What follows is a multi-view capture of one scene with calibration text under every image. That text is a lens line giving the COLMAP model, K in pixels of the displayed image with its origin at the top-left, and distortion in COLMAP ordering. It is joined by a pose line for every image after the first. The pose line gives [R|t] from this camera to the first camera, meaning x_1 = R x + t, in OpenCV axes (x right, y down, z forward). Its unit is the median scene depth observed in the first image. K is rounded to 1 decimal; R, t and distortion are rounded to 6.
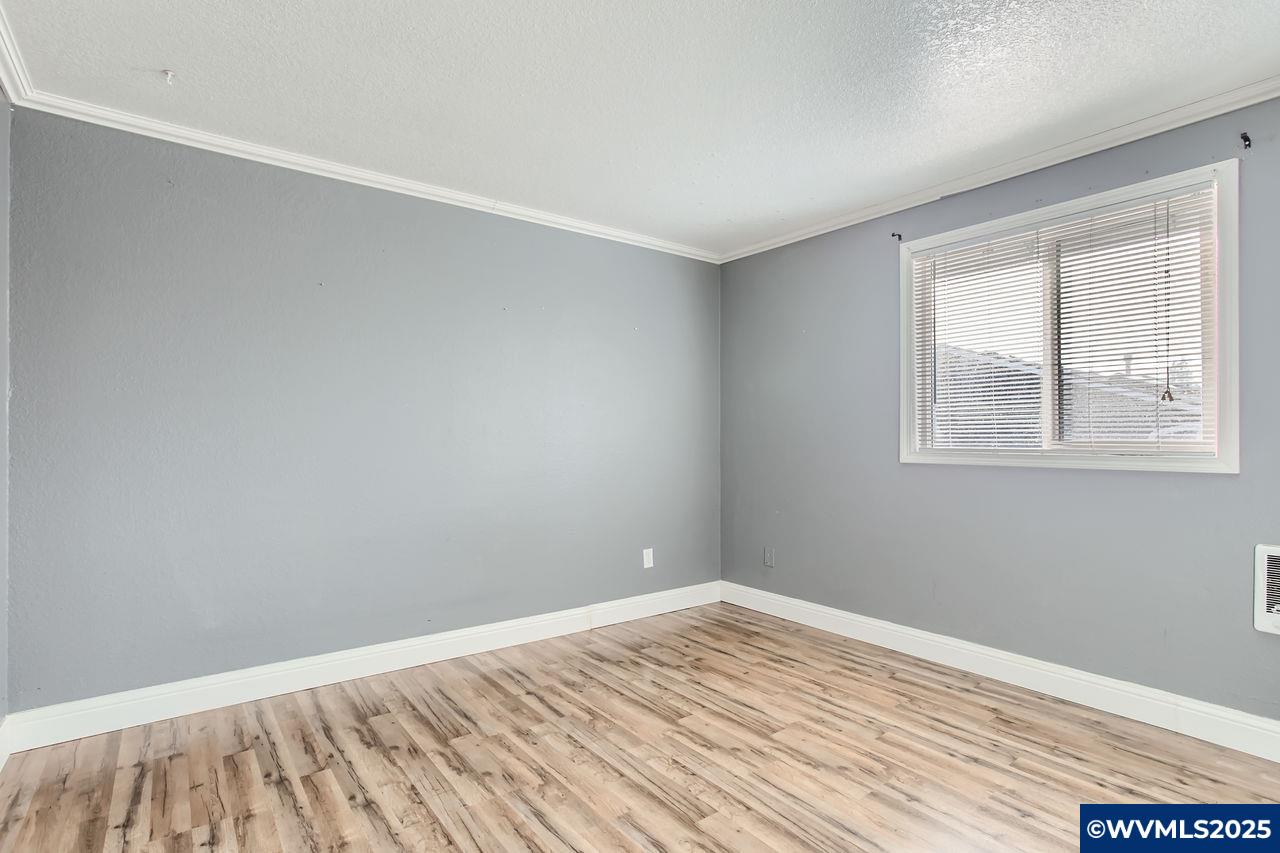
lens RADIAL K [[621.2, 0, 633.1], [0, 621.2, 435.1], [0, 0, 1]] dist [-0.012727, 0.002467]
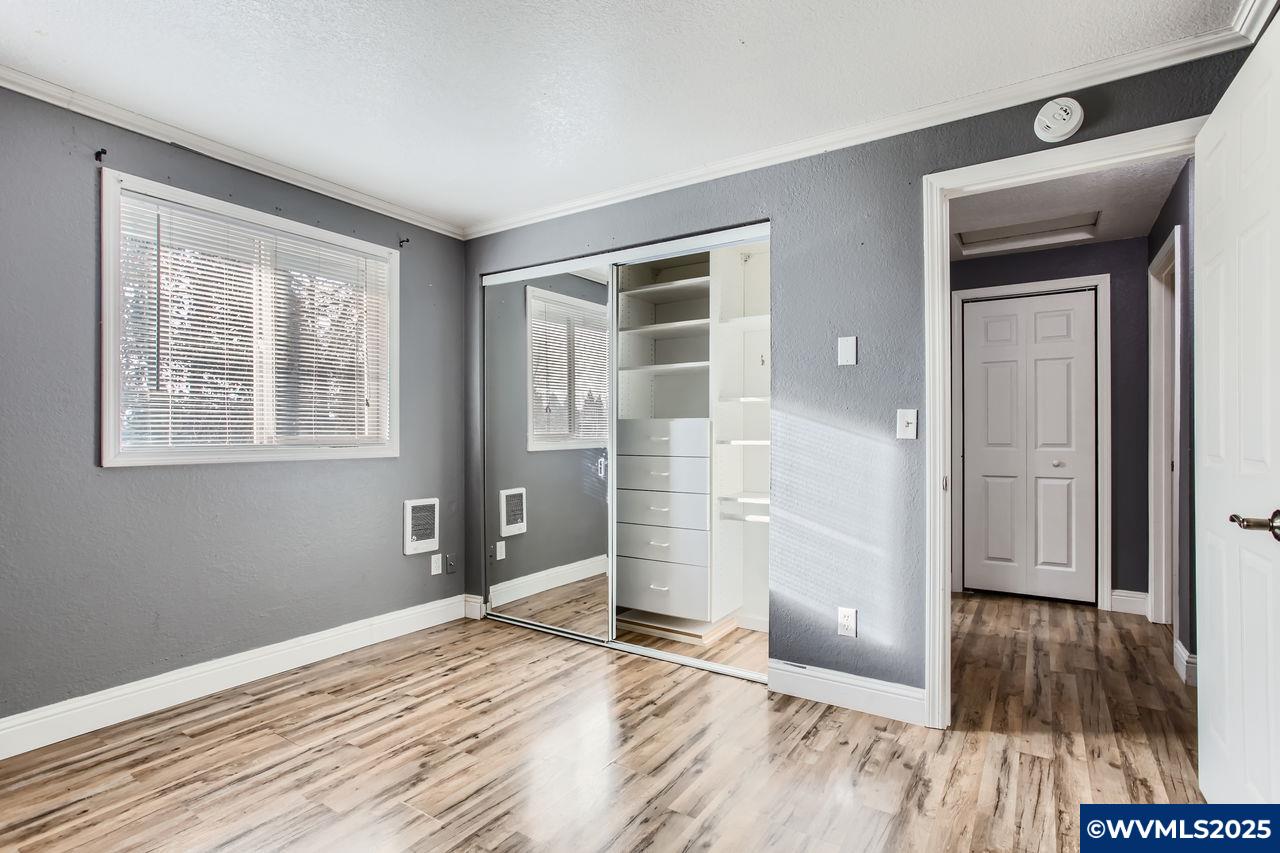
lens RADIAL K [[621.2, 0, 637.8], [0, 621.2, 431.2], [0, 0, 1]] dist [-0.012727, 0.002467]
pose [[-0.332460, 0.001711, 0.943116, -0.602923], [-0.004062, 0.999986, -0.003245, 0.001946], [-0.943109, -0.004910, -0.332449, 0.849337]]
